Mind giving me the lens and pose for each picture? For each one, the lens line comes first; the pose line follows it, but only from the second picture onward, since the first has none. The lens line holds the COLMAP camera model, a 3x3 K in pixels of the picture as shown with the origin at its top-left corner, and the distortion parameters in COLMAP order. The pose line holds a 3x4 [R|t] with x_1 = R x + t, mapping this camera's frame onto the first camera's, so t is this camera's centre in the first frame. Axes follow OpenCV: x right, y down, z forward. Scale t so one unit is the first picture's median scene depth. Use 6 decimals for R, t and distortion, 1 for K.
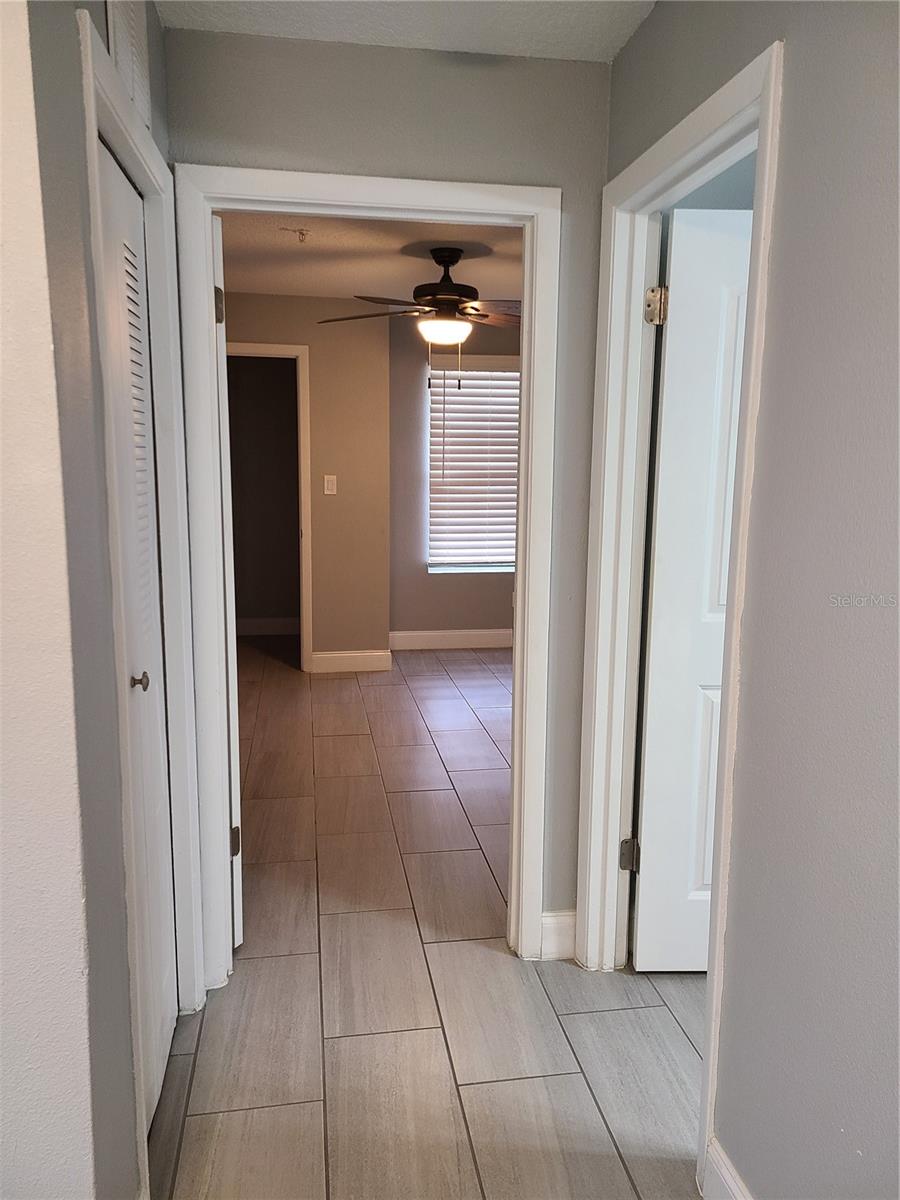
lens RADIAL K [[893.2, 0, 450.2], [0, 893.2, 598.0], [0, 0, 1]] dist [0.054636, -0.035938]
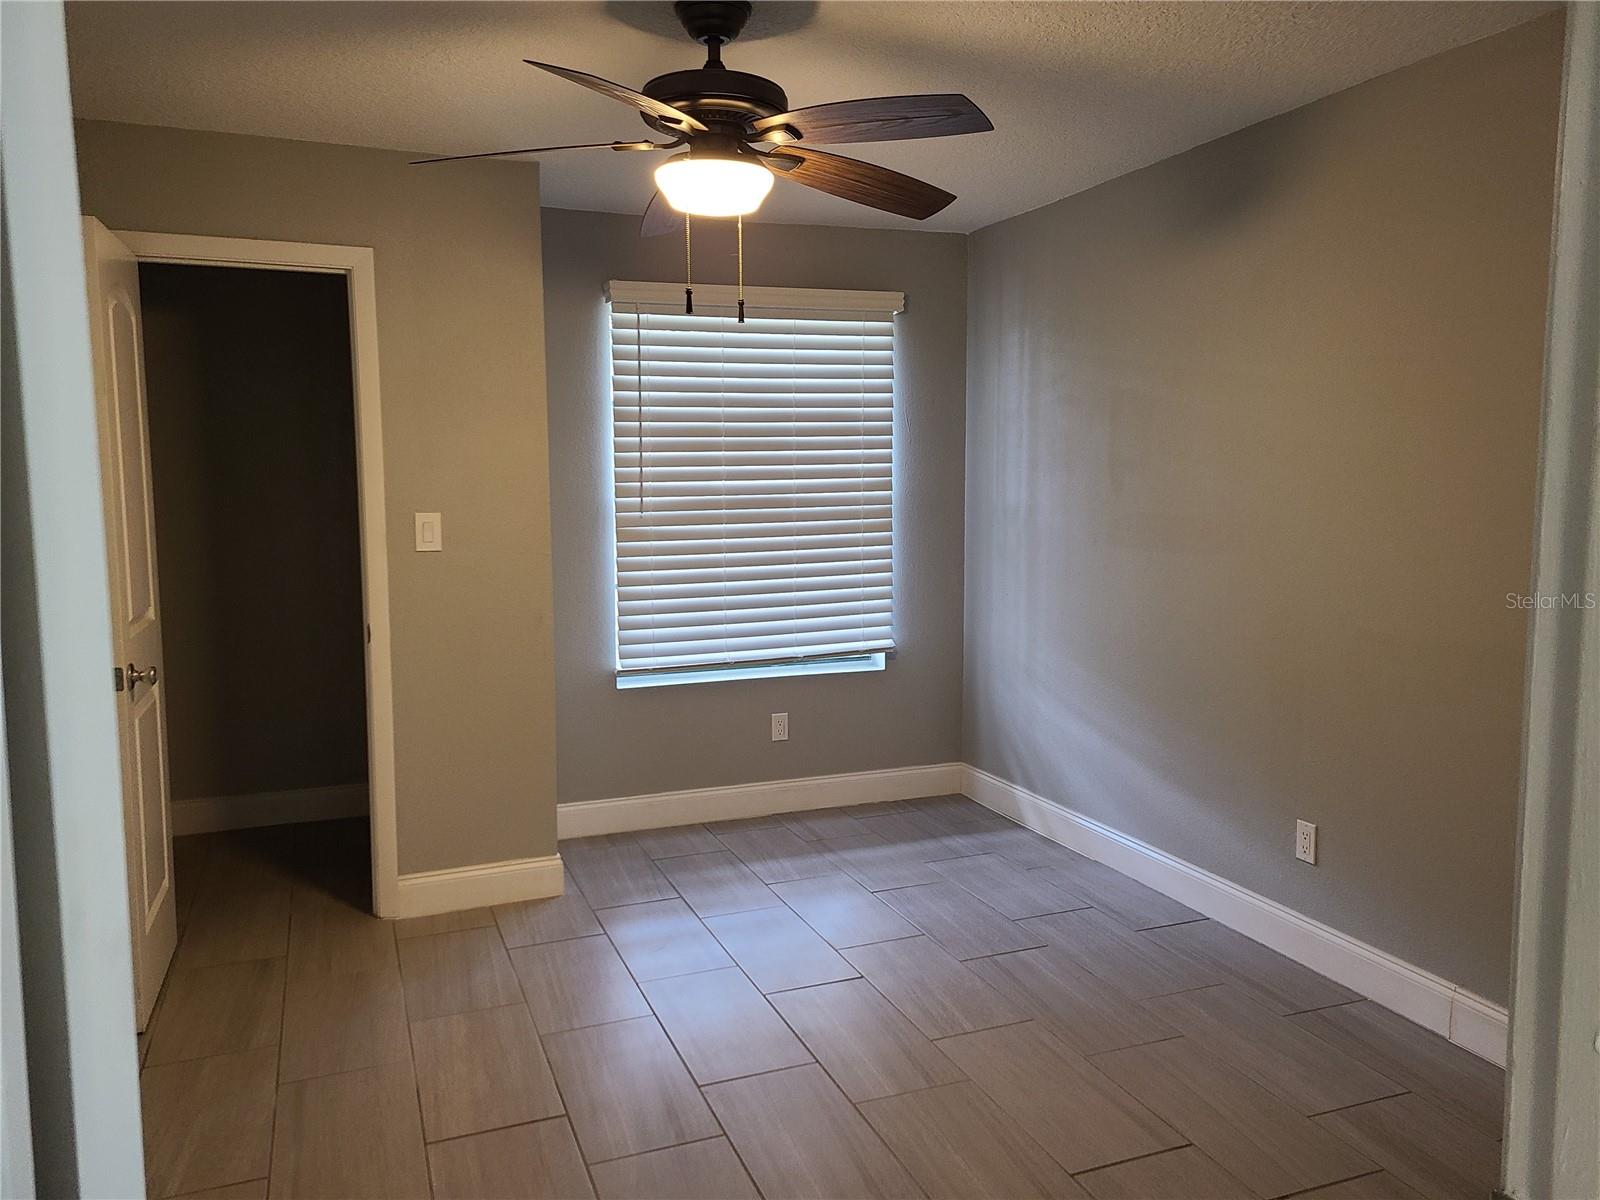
lens RADIAL K [[1190.9, 0, 798.6], [0, 1190.9, 590.9], [0, 0, 1]] dist [0.054636, -0.035938]
pose [[0.978677, -0.038915, 0.201685, -0.065346], [0.050747, 0.997260, -0.053830, -0.046368], [-0.199038, 0.062917, 0.977970, 0.305065]]
